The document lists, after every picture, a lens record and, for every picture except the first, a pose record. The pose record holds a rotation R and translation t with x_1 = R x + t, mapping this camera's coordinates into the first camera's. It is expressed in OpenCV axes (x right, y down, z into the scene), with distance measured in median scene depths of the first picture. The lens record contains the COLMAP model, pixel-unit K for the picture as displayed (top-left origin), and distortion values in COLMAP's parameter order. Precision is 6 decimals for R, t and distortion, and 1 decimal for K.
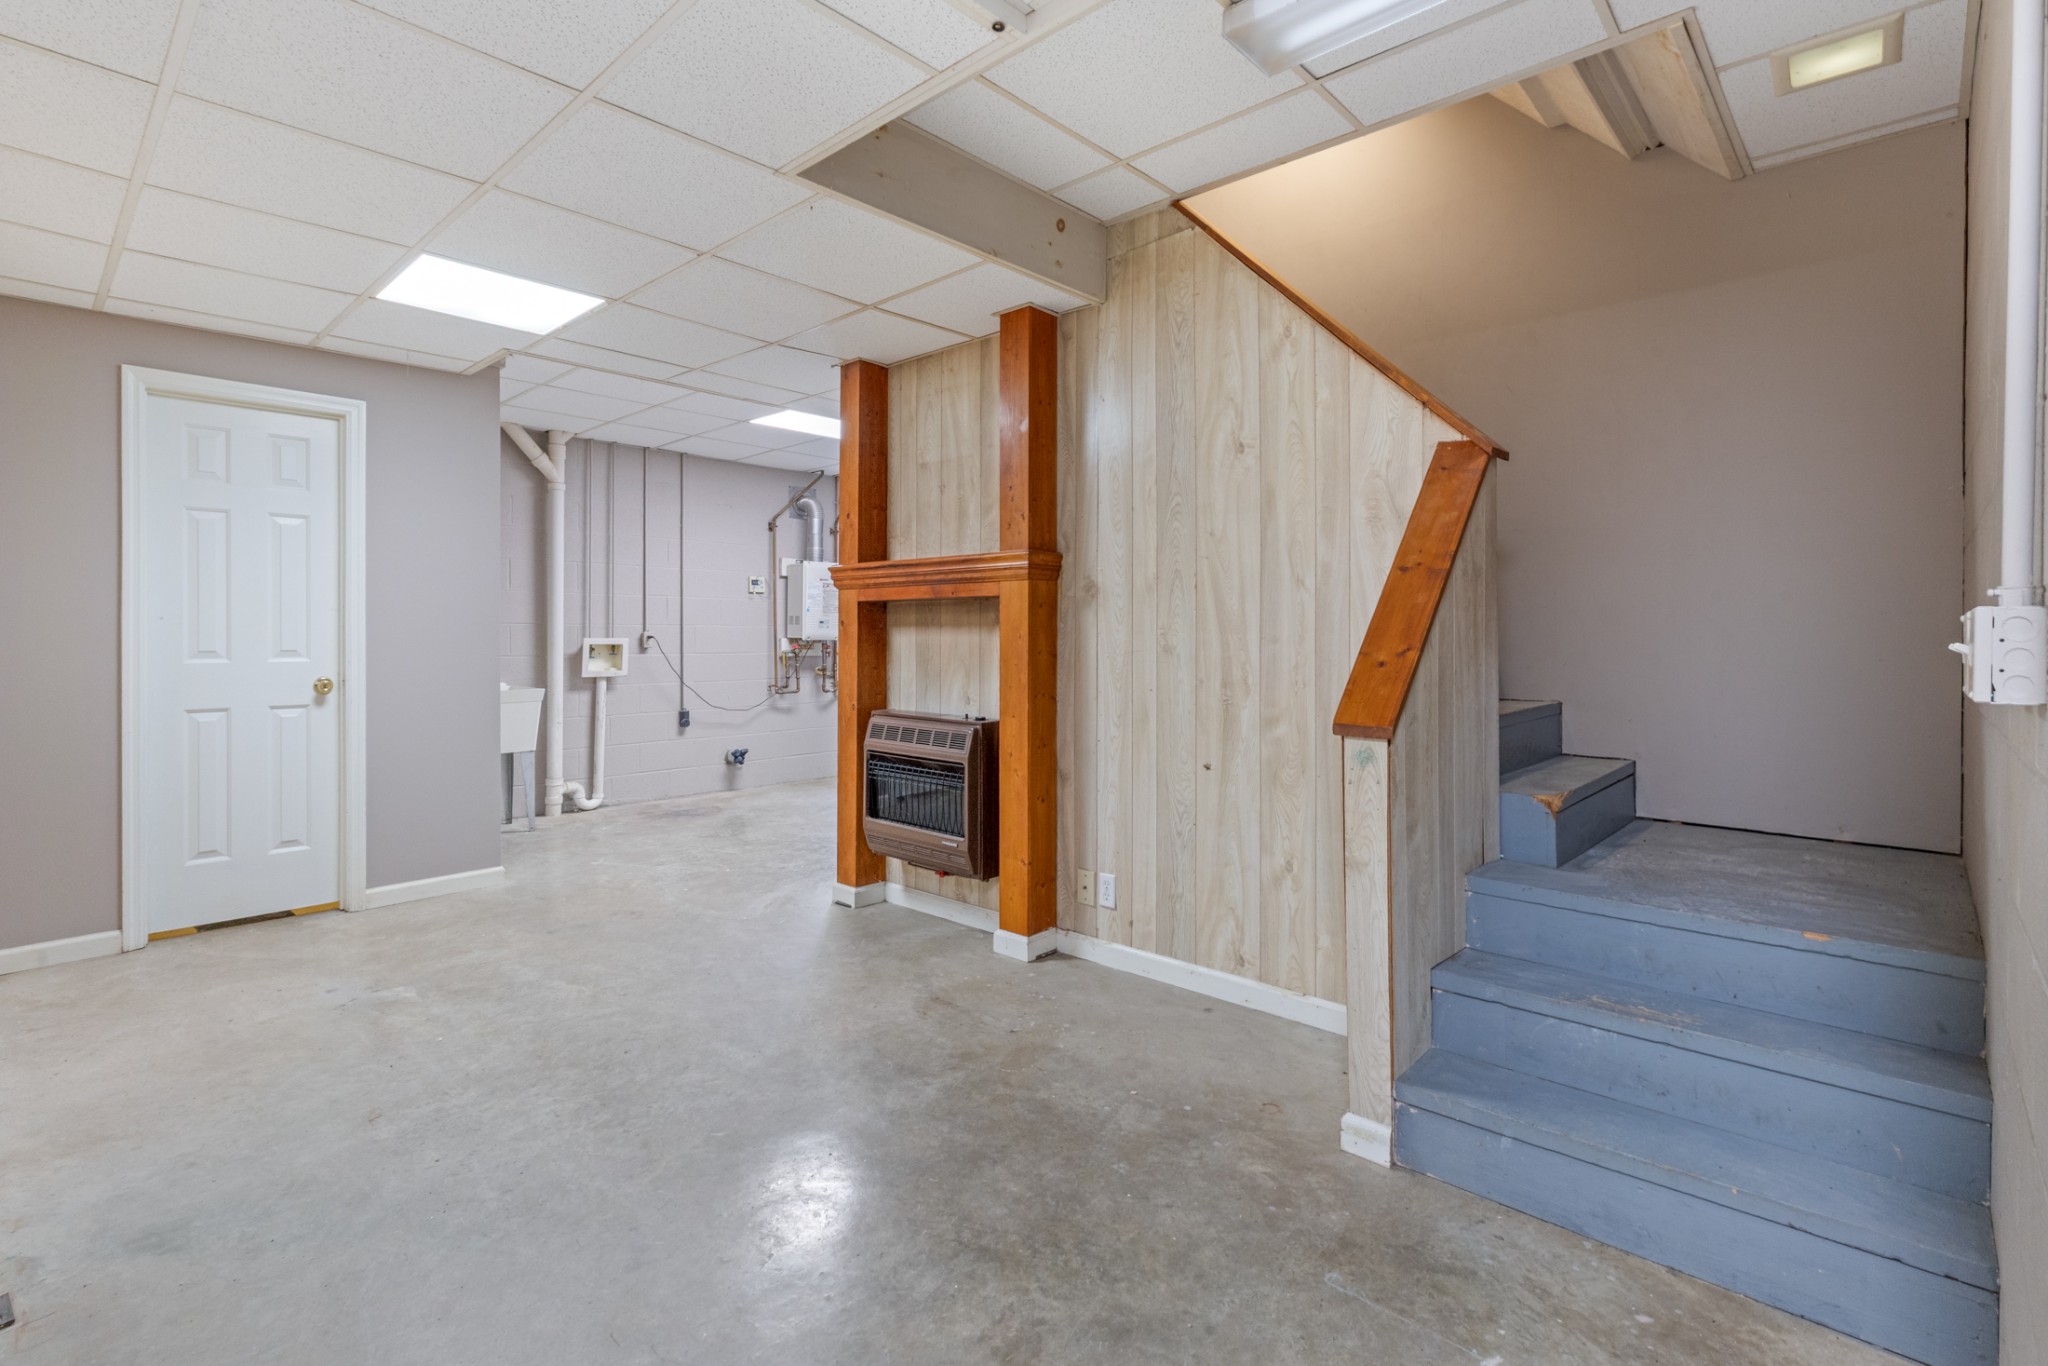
lens RADIAL K [[943.4, 0, 1010.6], [0, 943.4, 666.4], [0, 0, 1]] dist [-0.001472, -0.000015]
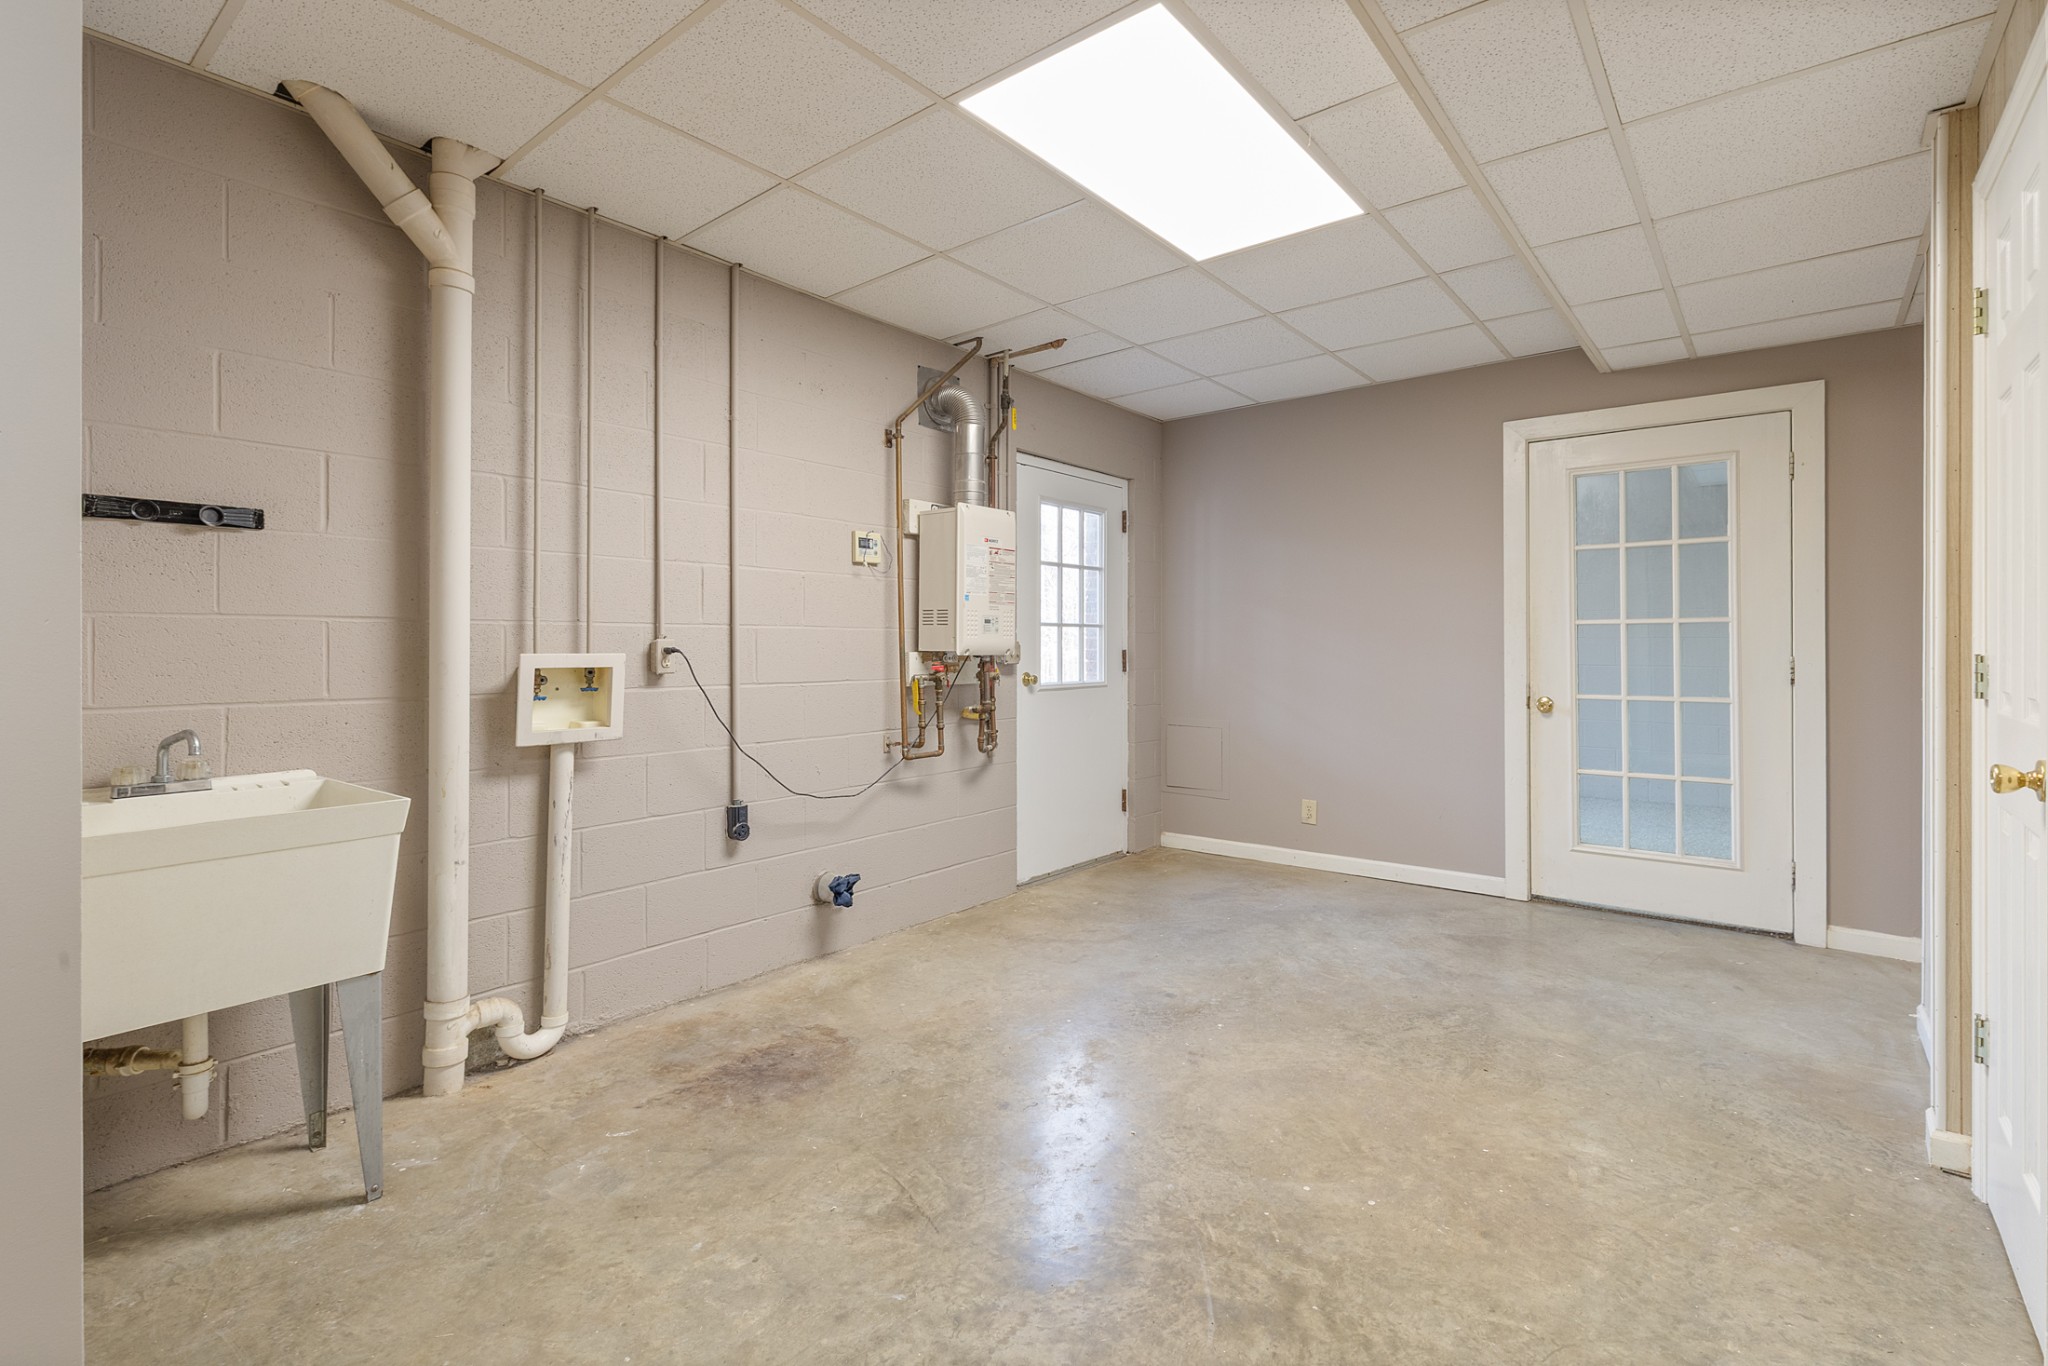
lens RADIAL K [[943.4, 0, 1019.7], [0, 943.4, 670.6], [0, 0, 1]] dist [-0.001472, -0.000015]
pose [[0.997611, -0.004353, 0.068940, -0.243737], [0.004881, 0.999960, -0.007500, -0.017093], [-0.068905, 0.007818, 0.997593, 0.530799]]
